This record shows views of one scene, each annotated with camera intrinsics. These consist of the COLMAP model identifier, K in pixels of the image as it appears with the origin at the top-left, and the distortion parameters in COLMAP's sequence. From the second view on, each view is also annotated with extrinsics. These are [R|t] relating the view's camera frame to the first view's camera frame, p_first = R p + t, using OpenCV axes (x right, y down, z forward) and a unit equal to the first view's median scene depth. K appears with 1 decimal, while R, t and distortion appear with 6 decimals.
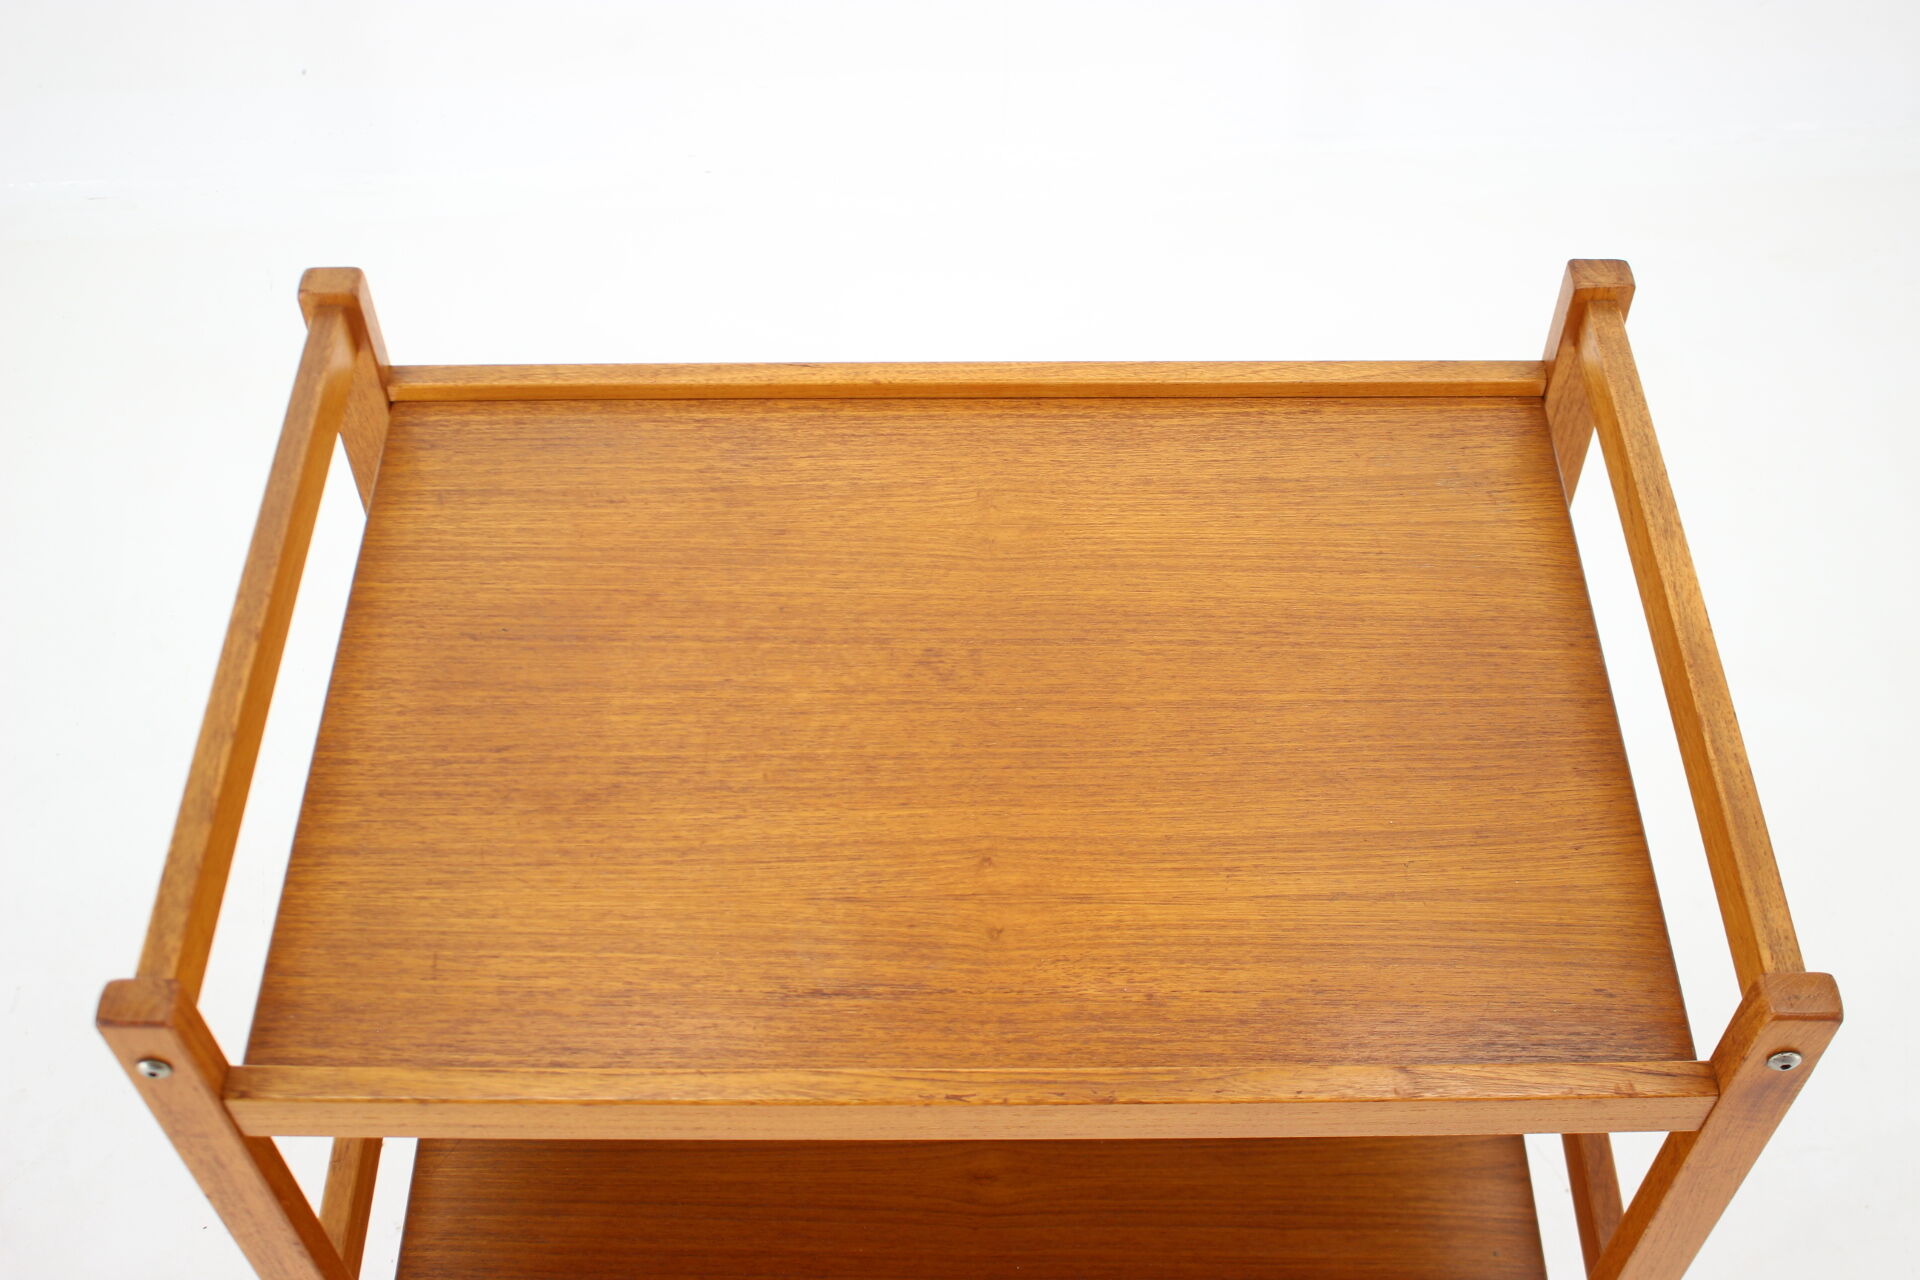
lens RADIAL K [[2165.7, 0, 960.0], [0, 2165.7, 640.0], [0, 0, 1]] dist [-0.073408, -0.001891]
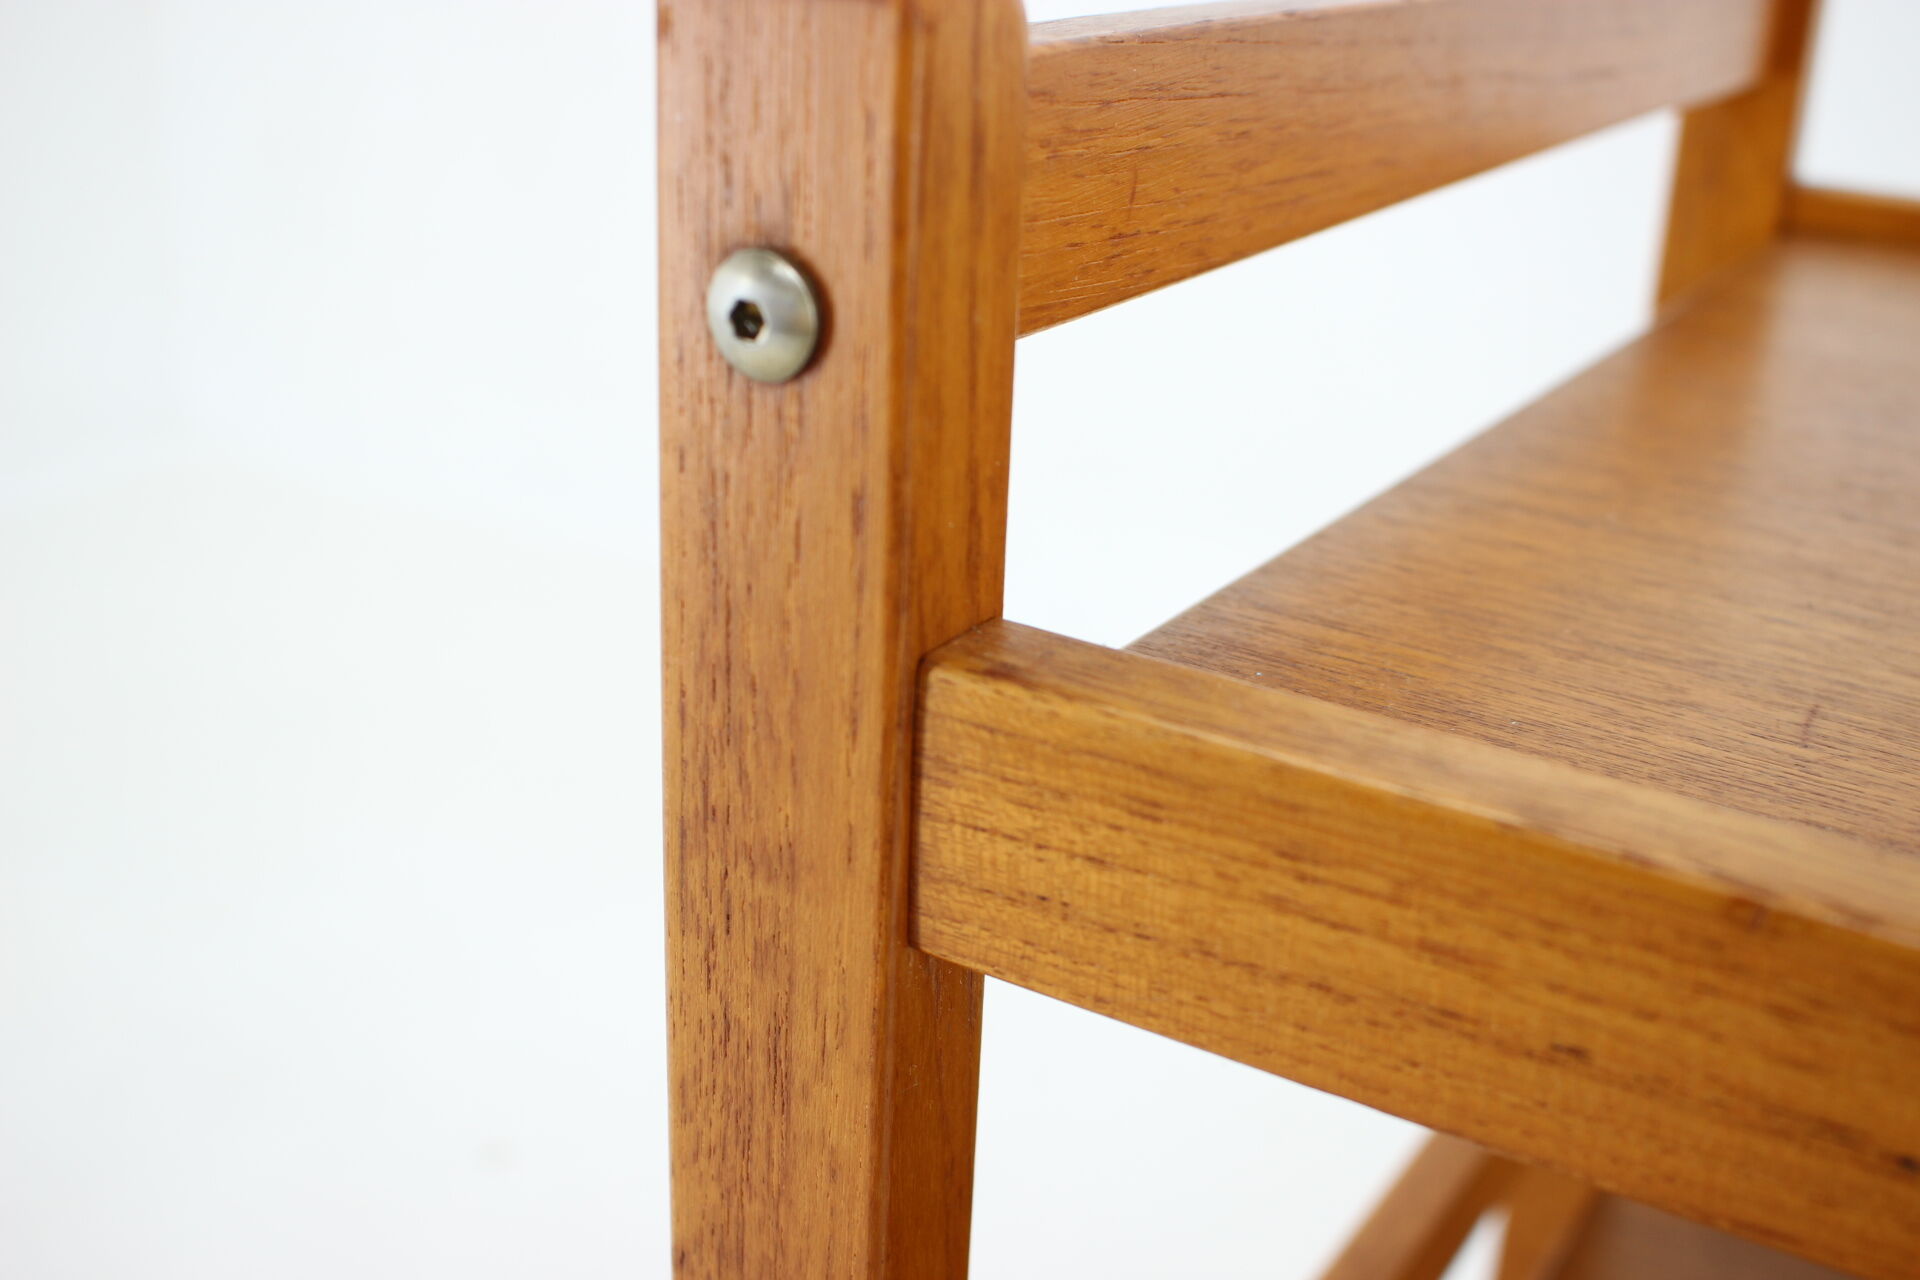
lens RADIAL K [[2165.7, 0, 960.0], [0, 2165.7, 640.0], [0, 0, 1]] dist [-0.073408, -0.001891]
pose [[0.849783, 0.231031, -0.473808, -0.194249], [-0.436574, 0.812191, -0.386974, 0.263106], [0.295420, 0.535696, 0.791048, 0.699783]]
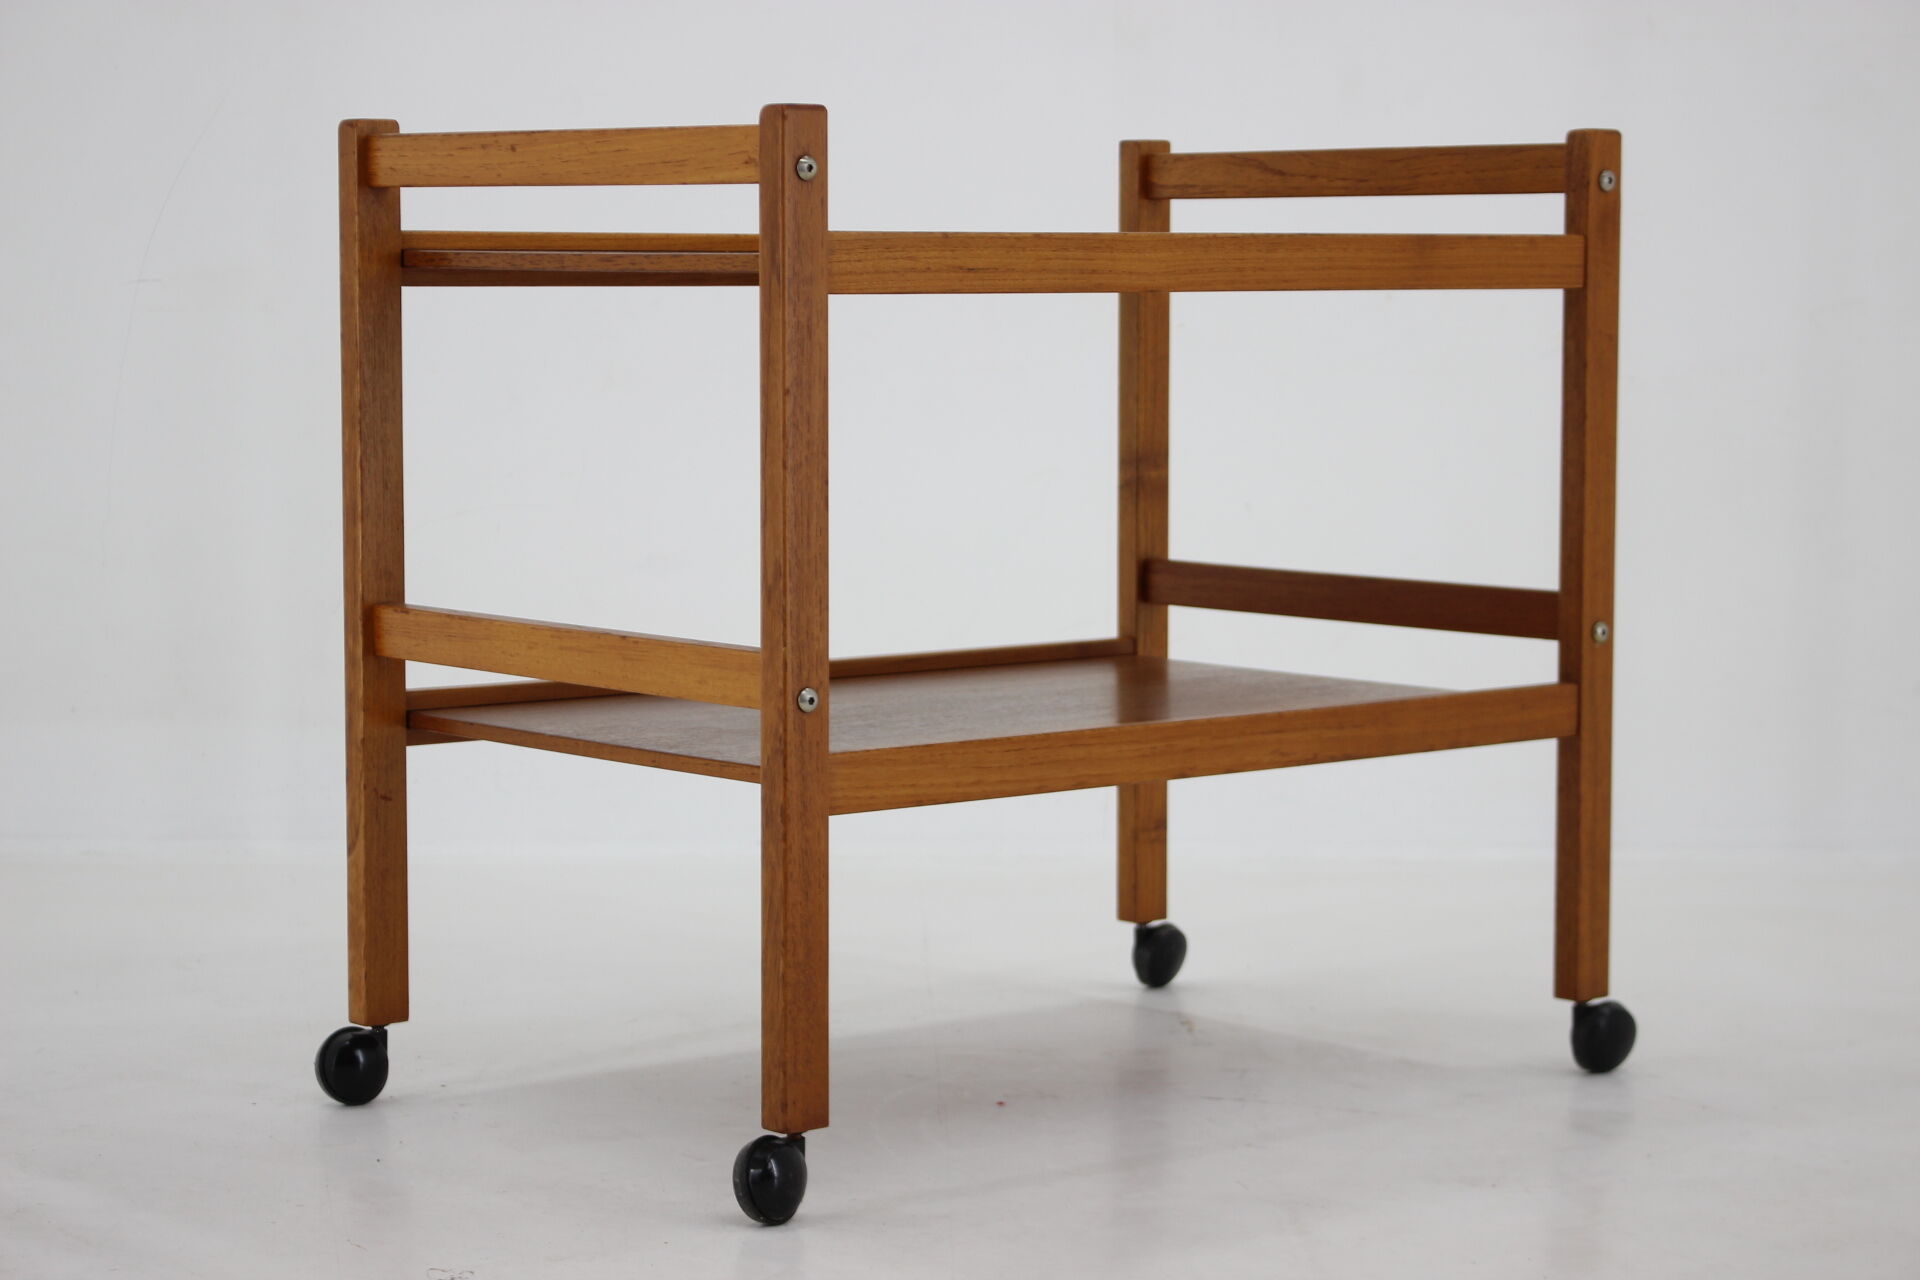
lens RADIAL K [[4323.0, 0, 960.0], [0, 4323.0, 640.0], [0, 0, 1]] dist [0.059505, 0.349238]
pose [[0.762218, -0.052077, 0.645222, -1.752049], [0.498375, 0.683301, -0.533594, 1.603637], [-0.413093, 0.728277, 0.546778, -0.265192]]
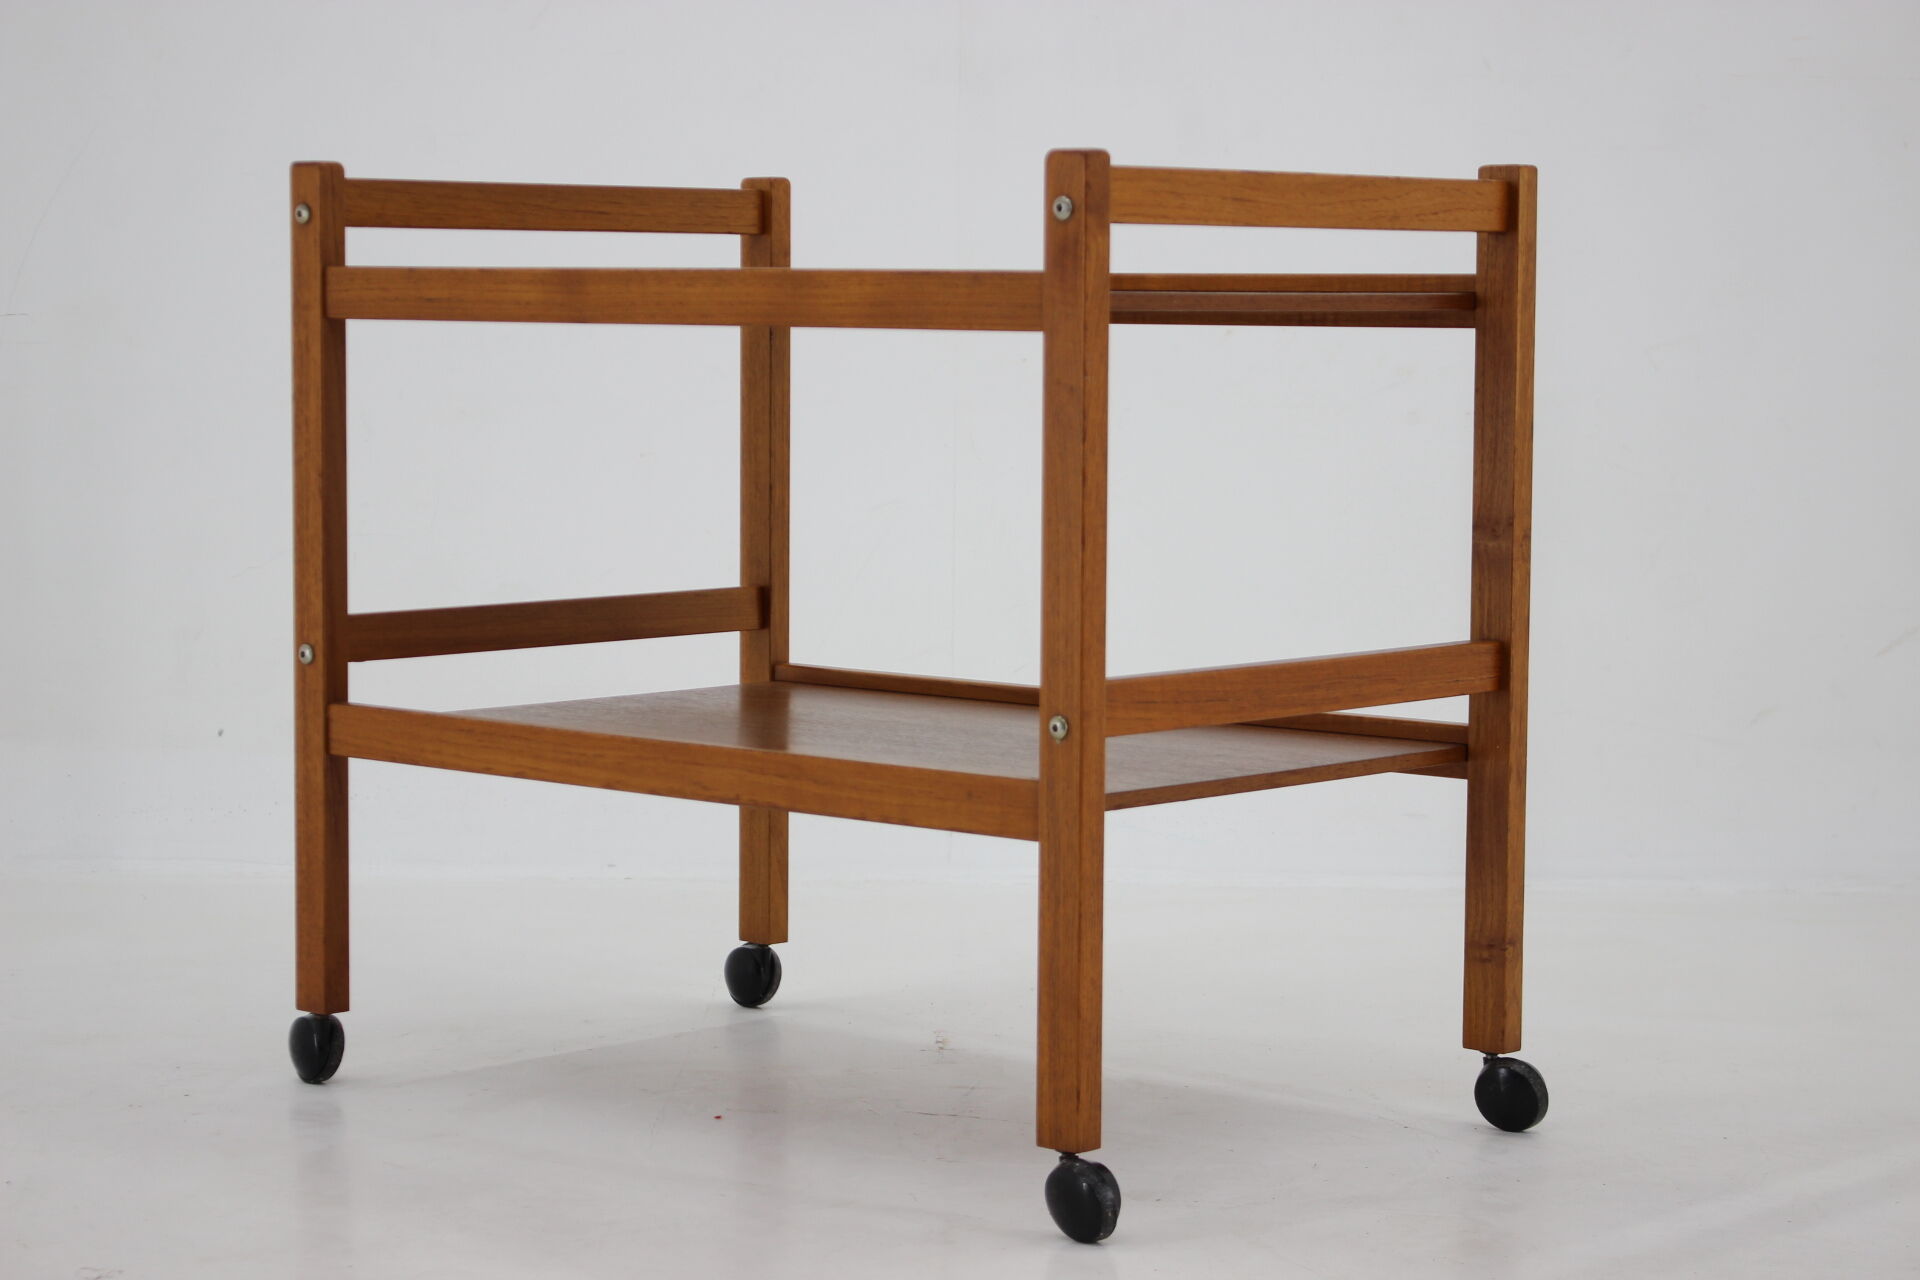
lens RADIAL K [[4214.8, 0, 960.0], [0, 4214.8, 640.0], [0, 0, 1]] dist [0.061384, 0.183520]
pose [[0.746499, 0.066666, -0.662038, 1.817241], [-0.523070, 0.673767, -0.521954, 1.547535], [0.411263, 0.735931, 0.537837, -0.243819]]
